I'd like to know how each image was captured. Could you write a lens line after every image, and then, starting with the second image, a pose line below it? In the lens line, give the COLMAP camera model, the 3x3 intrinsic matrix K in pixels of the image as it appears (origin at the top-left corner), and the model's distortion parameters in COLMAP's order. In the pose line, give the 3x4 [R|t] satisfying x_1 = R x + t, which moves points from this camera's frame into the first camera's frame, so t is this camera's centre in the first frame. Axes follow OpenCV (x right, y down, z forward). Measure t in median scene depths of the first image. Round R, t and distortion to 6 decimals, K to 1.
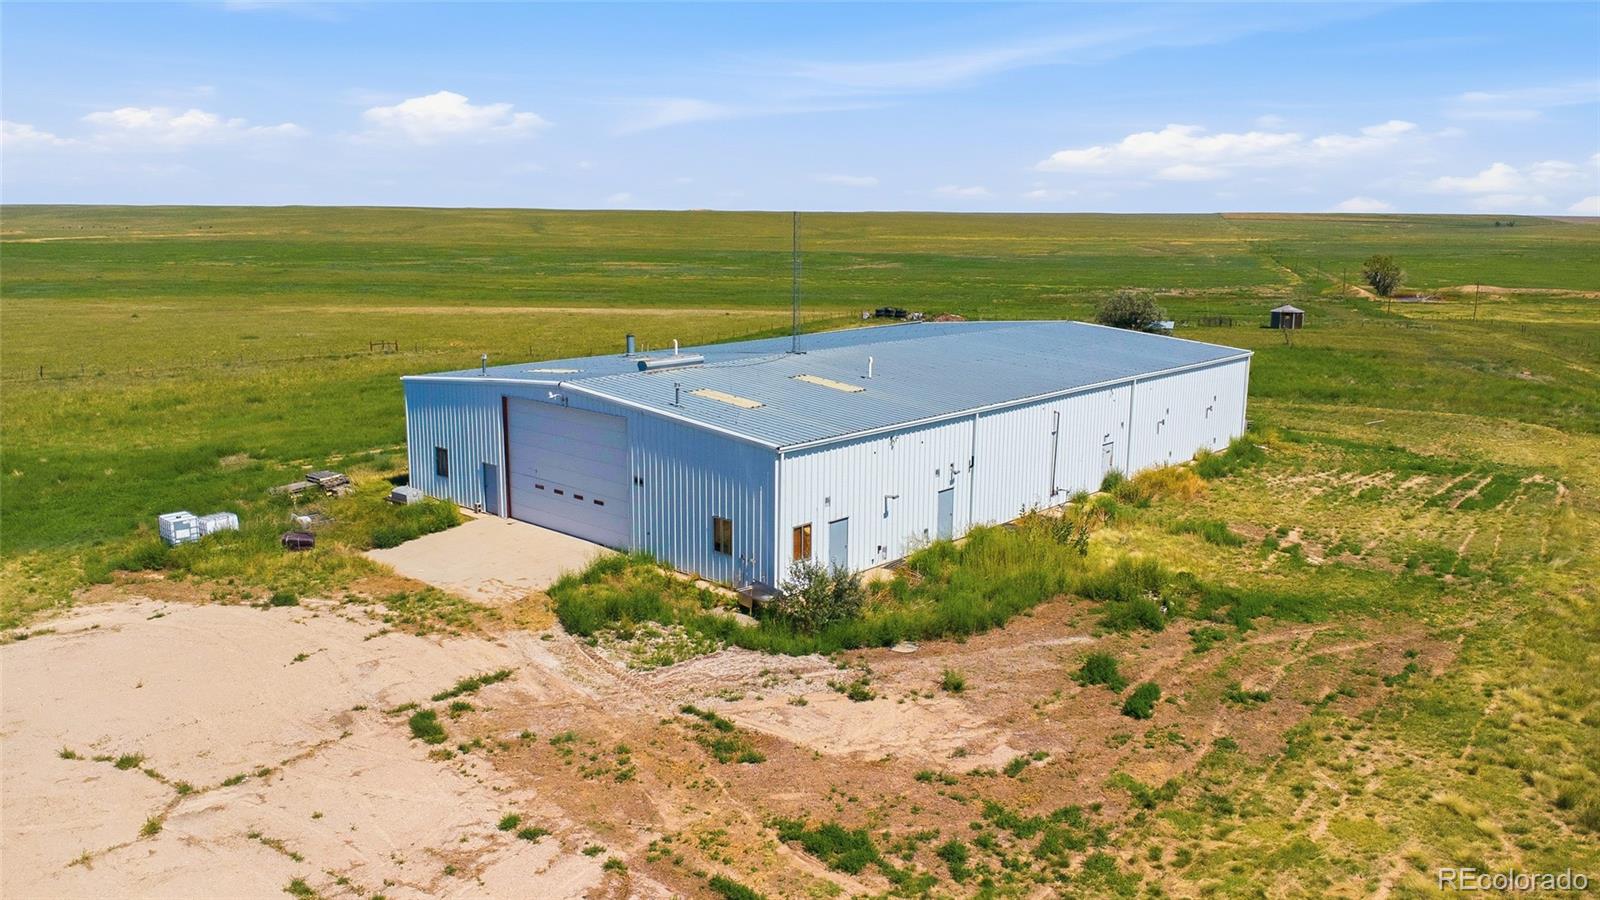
lens RADIAL K [[1209.7, 0, 800.0], [0, 1209.7, 450.0], [0, 0, 1]] dist [0.018105, 0.005056]
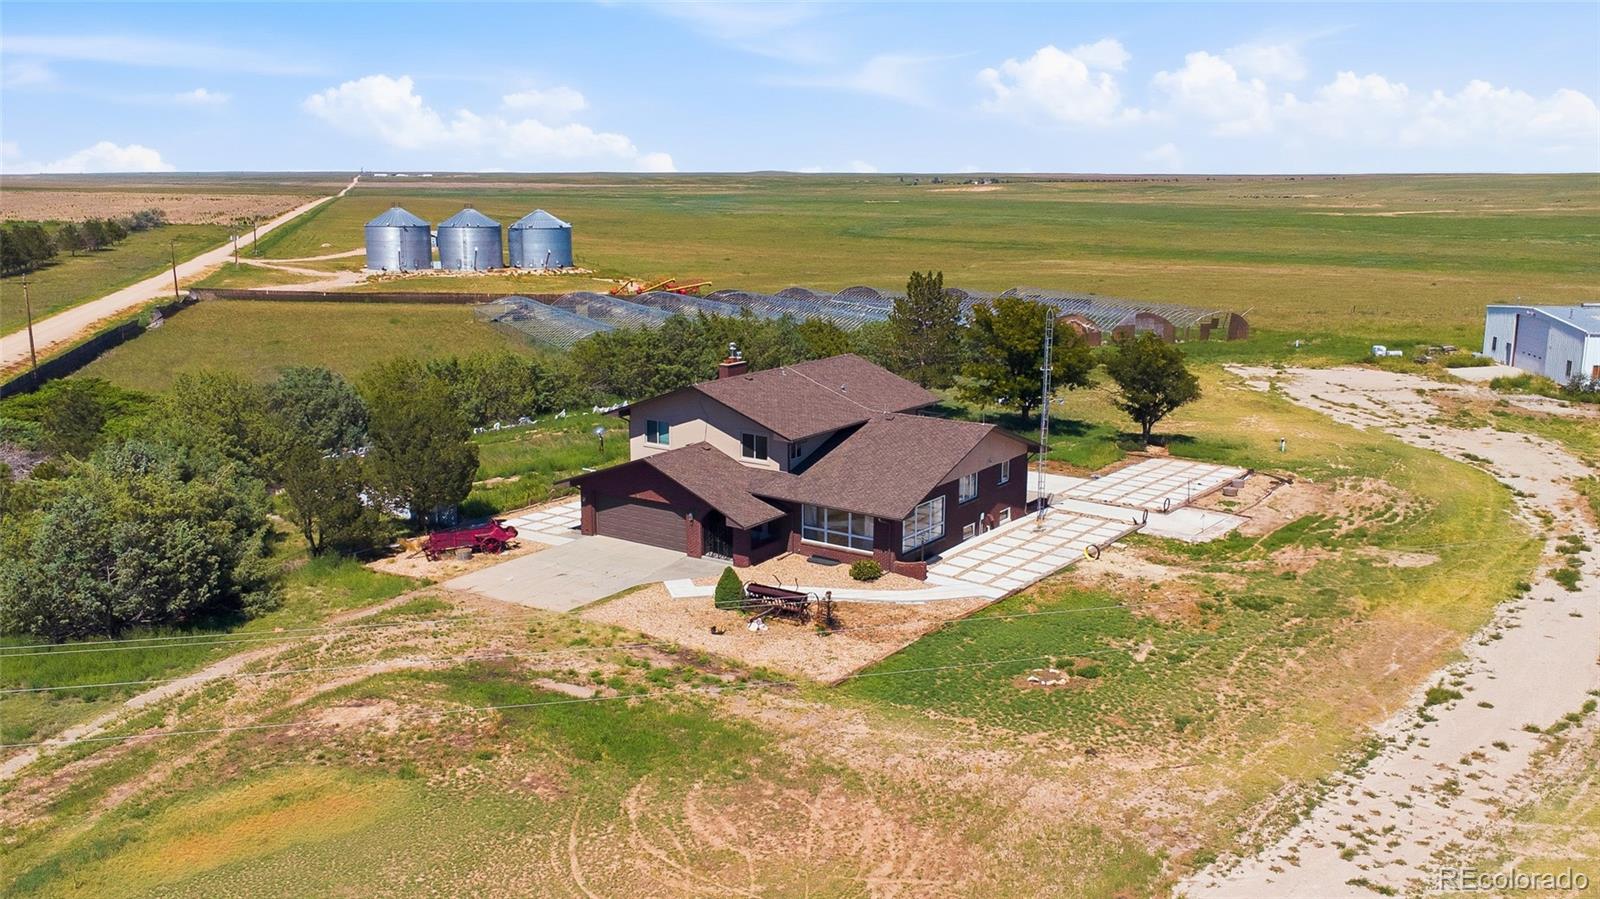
lens RADIAL K [[1352.6, 0, 800.0], [0, 1352.6, 449.5], [0, 0, 1]] dist [0.022209, 0.009881]
pose [[0.574016, 0.158040, -0.803448, 0.101108], [-0.155859, 0.984347, 0.082272, 0.019365], [0.803874, 0.077999, 0.589664, -0.150347]]
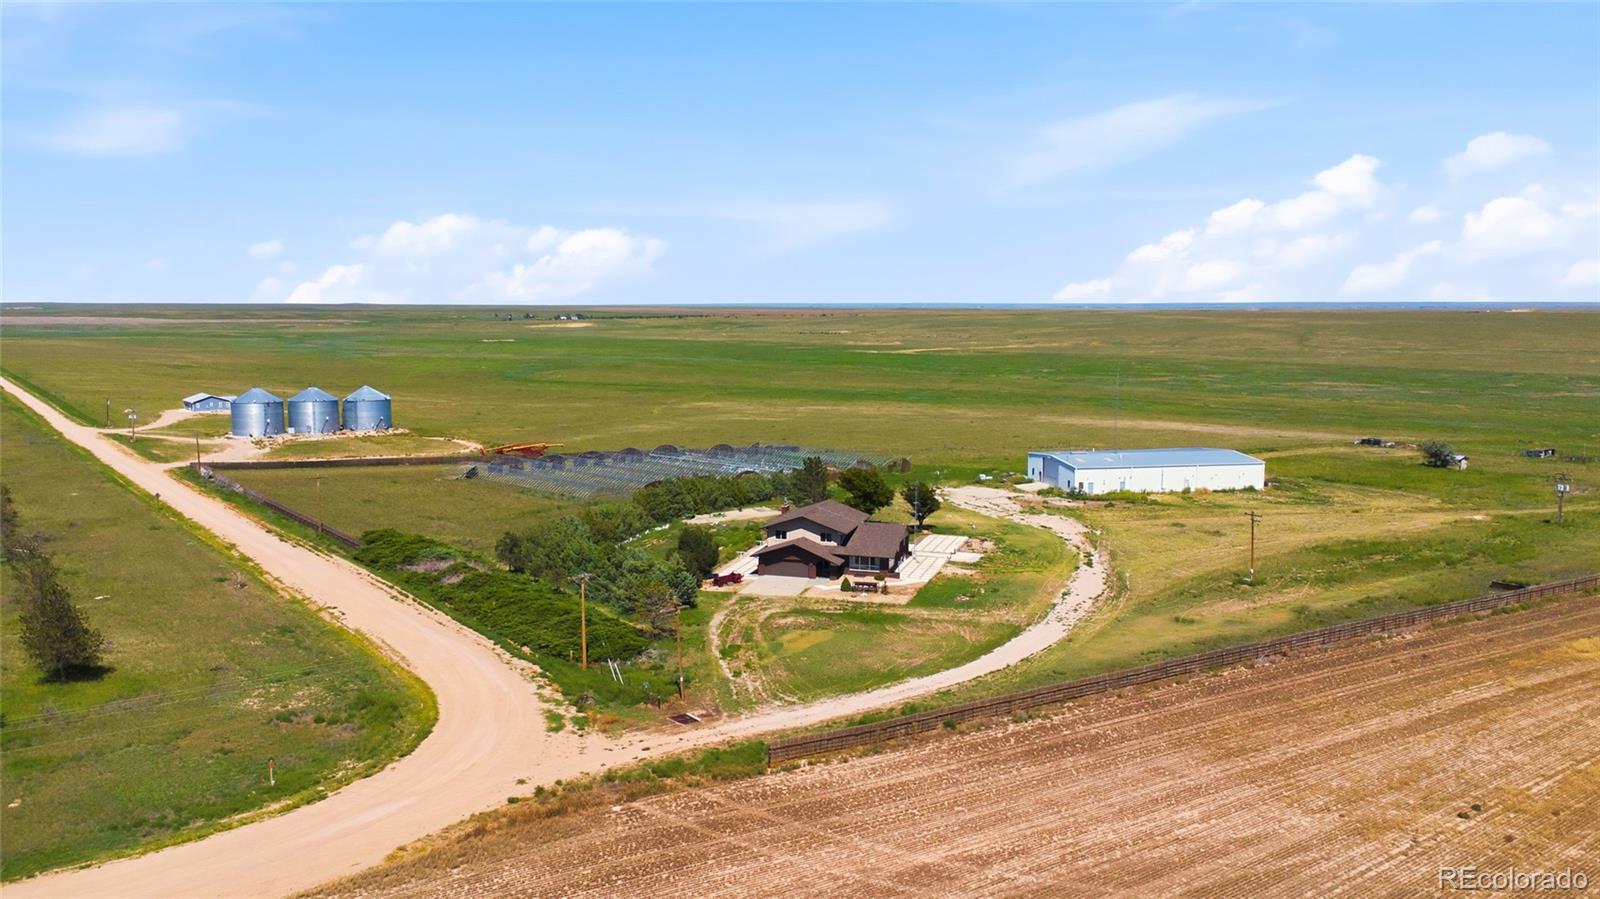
lens RADIAL K [[1209.7, 0, 800.0], [0, 1209.7, 449.5], [0, 0, 1]] dist [0.018105, 0.005056]
pose [[0.806663, 0.063643, -0.587575, 0.164794], [-0.109372, 0.993088, -0.042586, 0.021584], [0.580804, 0.098616, 0.808048, -0.317426]]
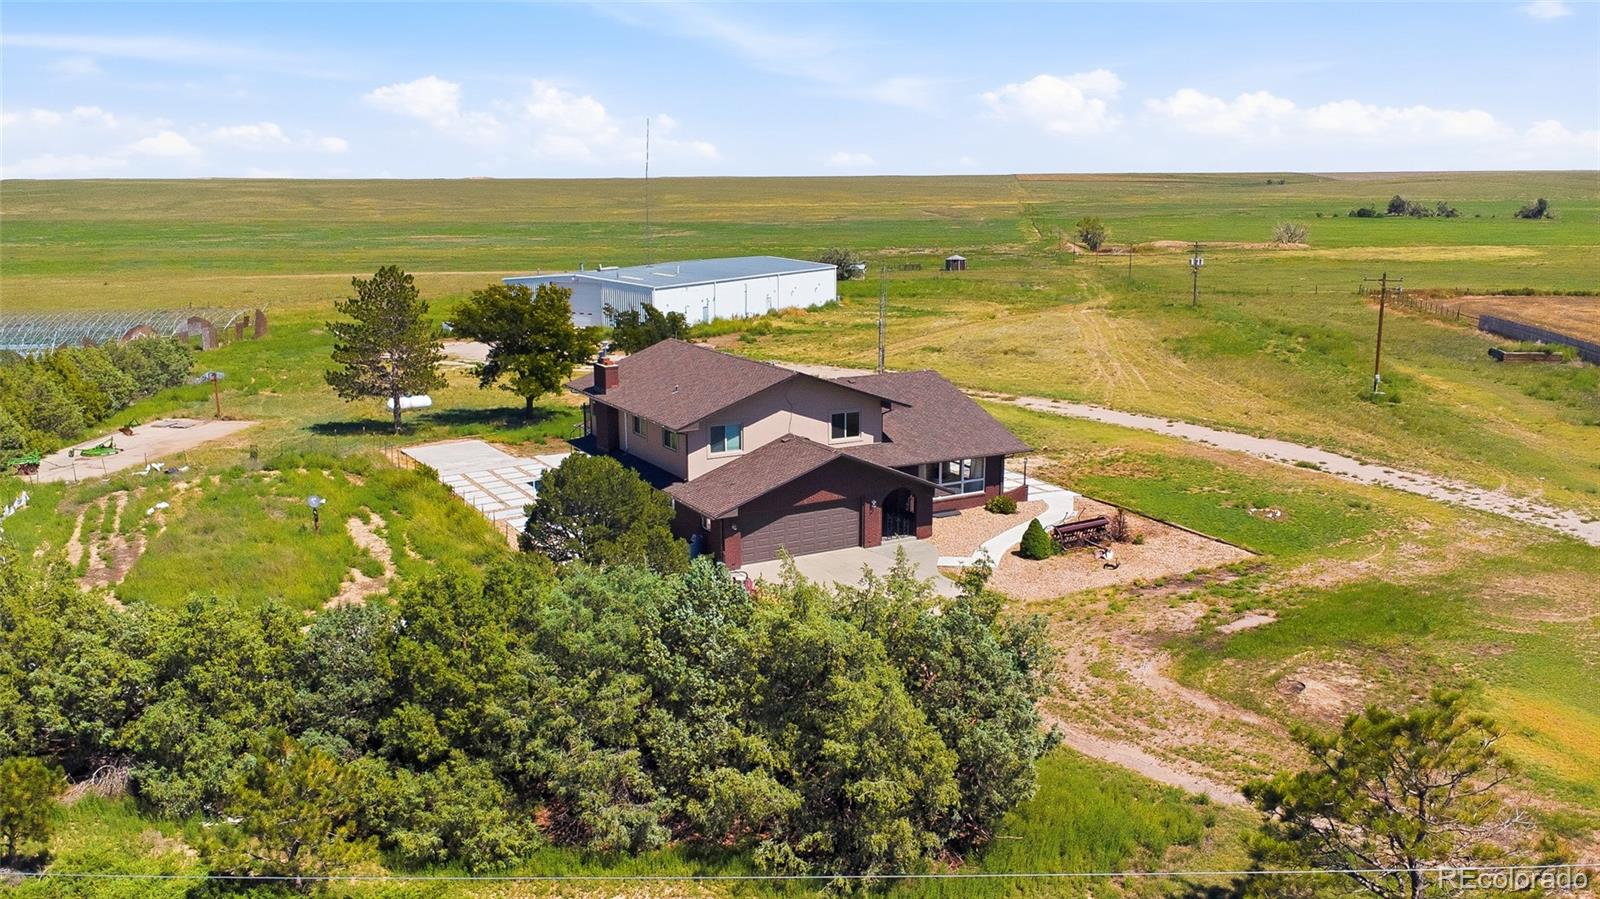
lens RADIAL K [[1295.9, 0, 800.0], [0, 1295.9, 449.5], [0, 0, 1]] dist [0.014844, 0.008704]
pose [[0.987131, -0.046064, 0.153135, -0.013502], [0.043949, 0.998886, 0.017170, 0.029215], [-0.153755, -0.010219, 0.988056, -0.189806]]
